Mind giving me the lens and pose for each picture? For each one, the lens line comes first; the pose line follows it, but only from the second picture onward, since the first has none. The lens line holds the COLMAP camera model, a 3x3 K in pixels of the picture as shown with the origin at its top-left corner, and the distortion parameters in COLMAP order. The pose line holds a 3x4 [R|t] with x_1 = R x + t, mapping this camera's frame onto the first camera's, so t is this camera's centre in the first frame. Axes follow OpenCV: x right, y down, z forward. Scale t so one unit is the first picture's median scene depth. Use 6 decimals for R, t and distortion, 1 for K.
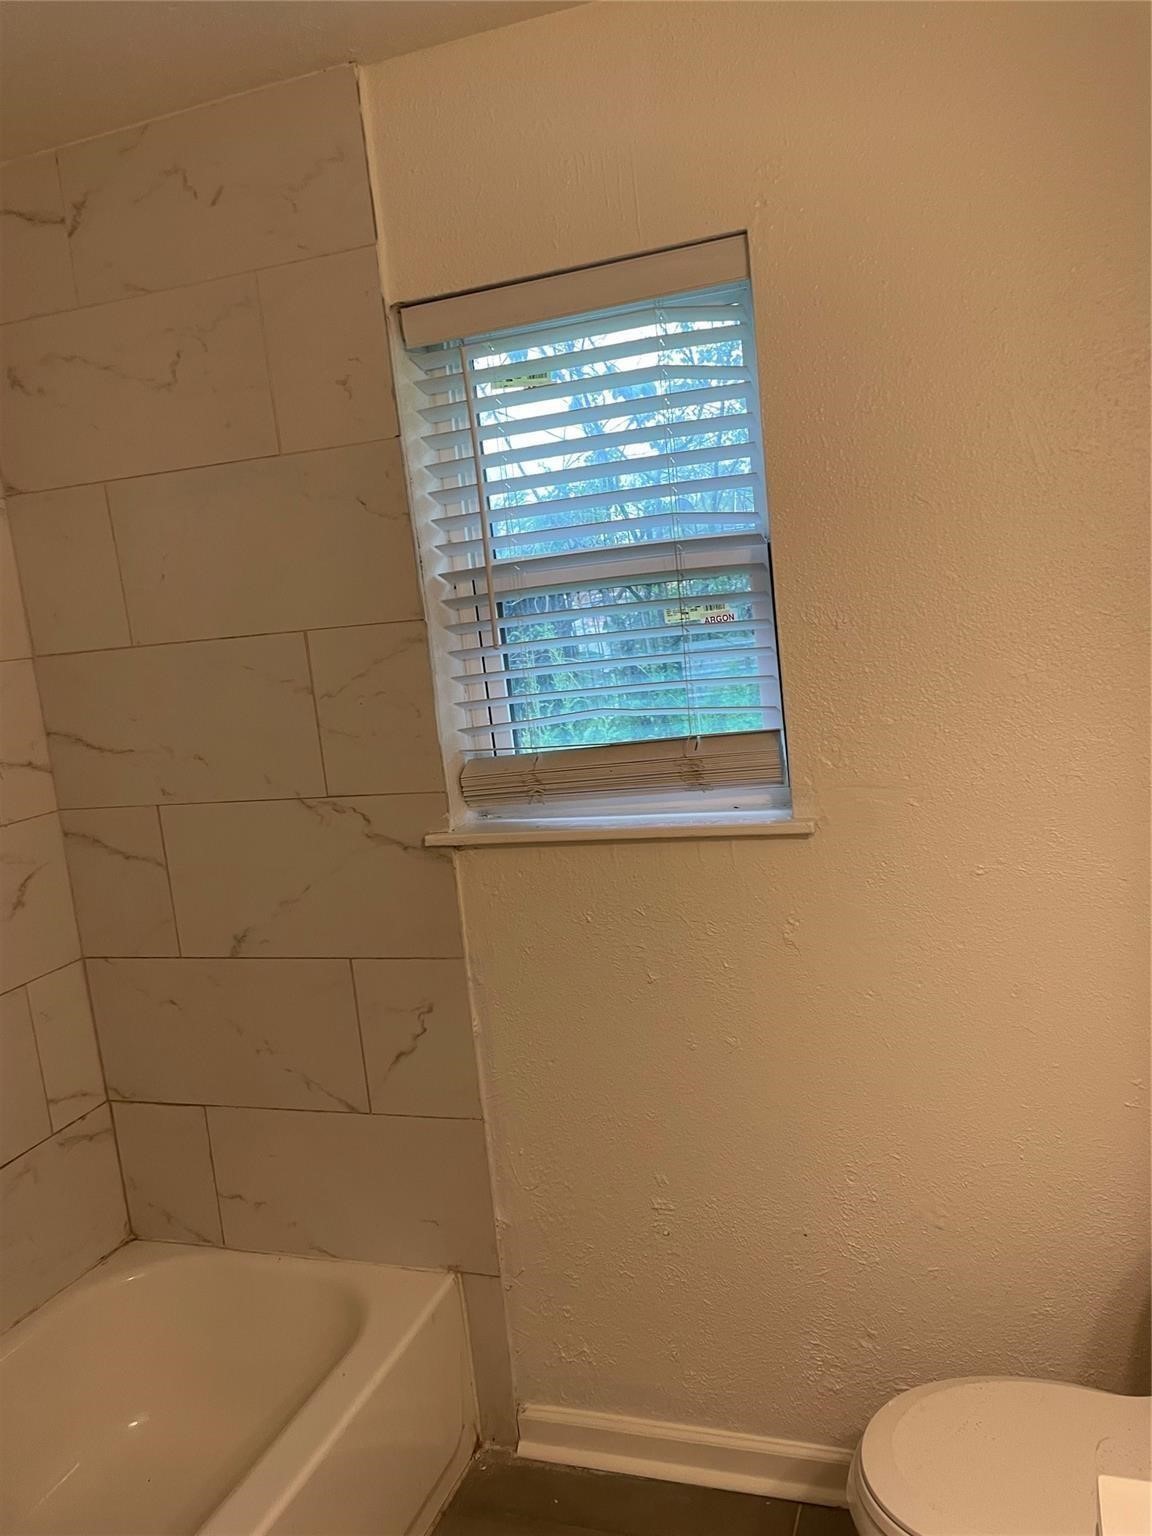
lens RADIAL K [[1144.1, 0, 571.3], [0, 1144.1, 763.1], [0, 0, 1]] dist [0.028563, -0.013261]
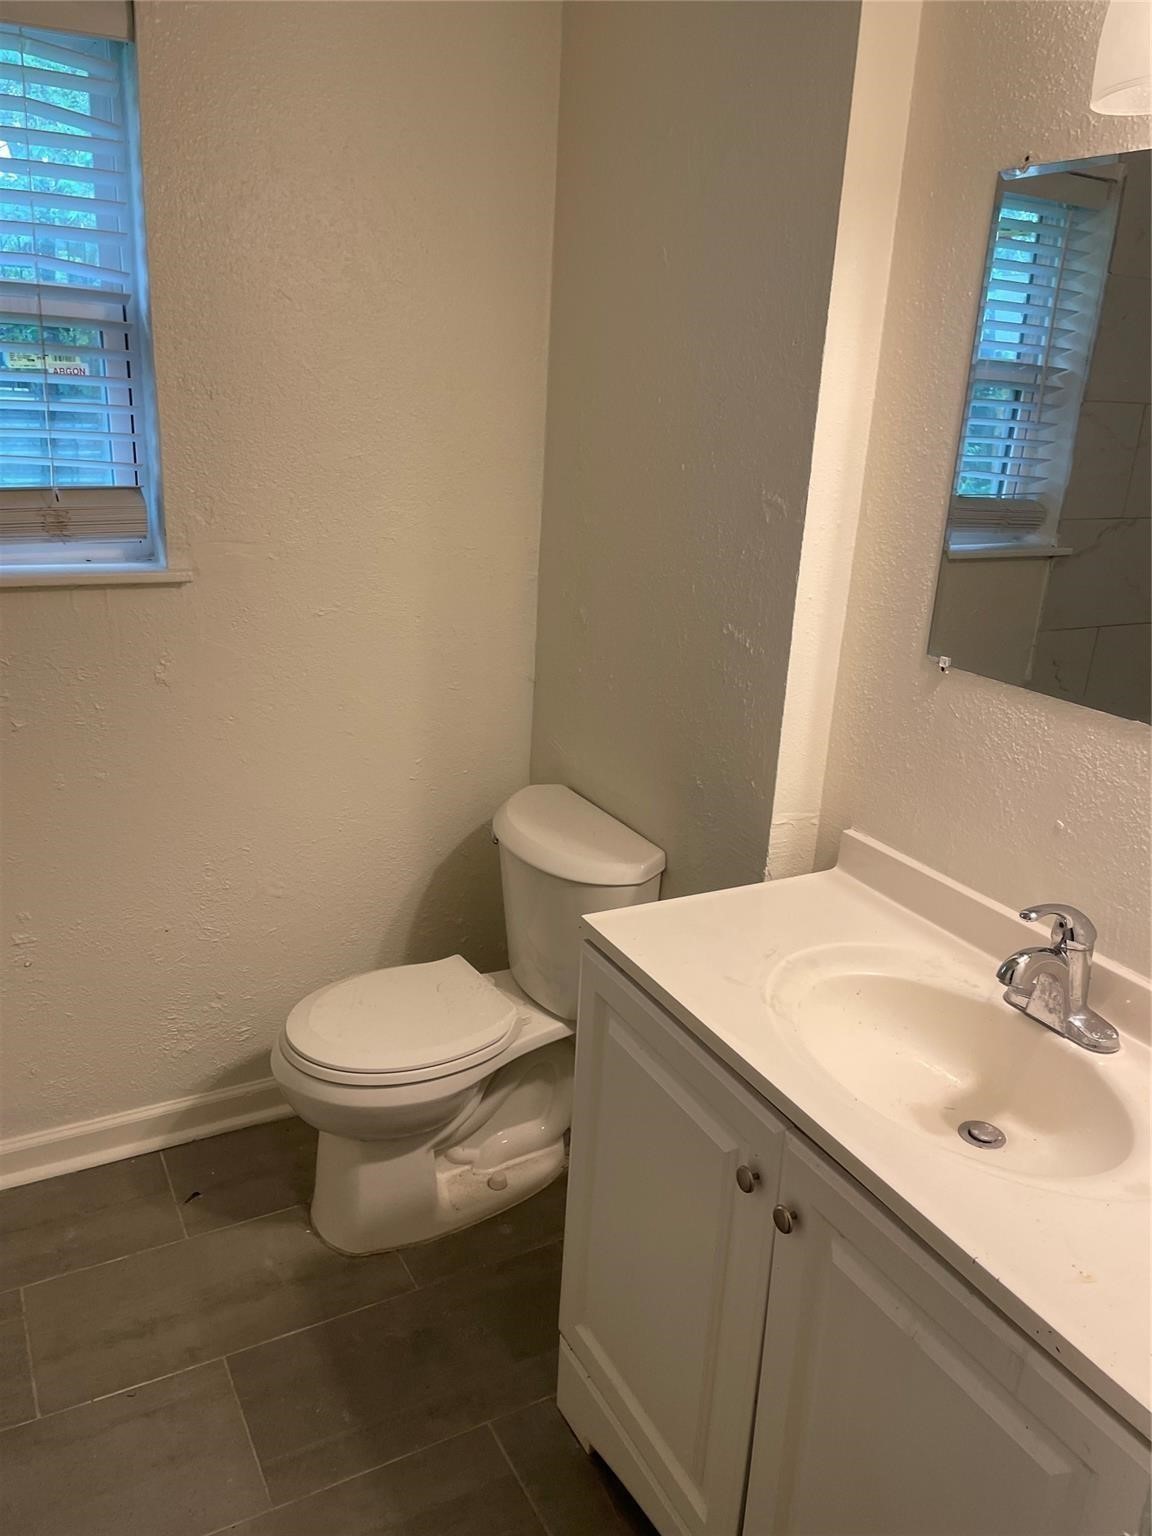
lens RADIAL K [[1144.1, 0, 578.5], [0, 1144.1, 770.6], [0, 0, 1]] dist [0.028563, -0.013261]
pose [[0.670603, -0.109053, 0.733757, -0.361218], [-0.026850, 0.984919, 0.170921, 0.037218], [-0.741330, -0.134321, 0.657562, -0.062028]]
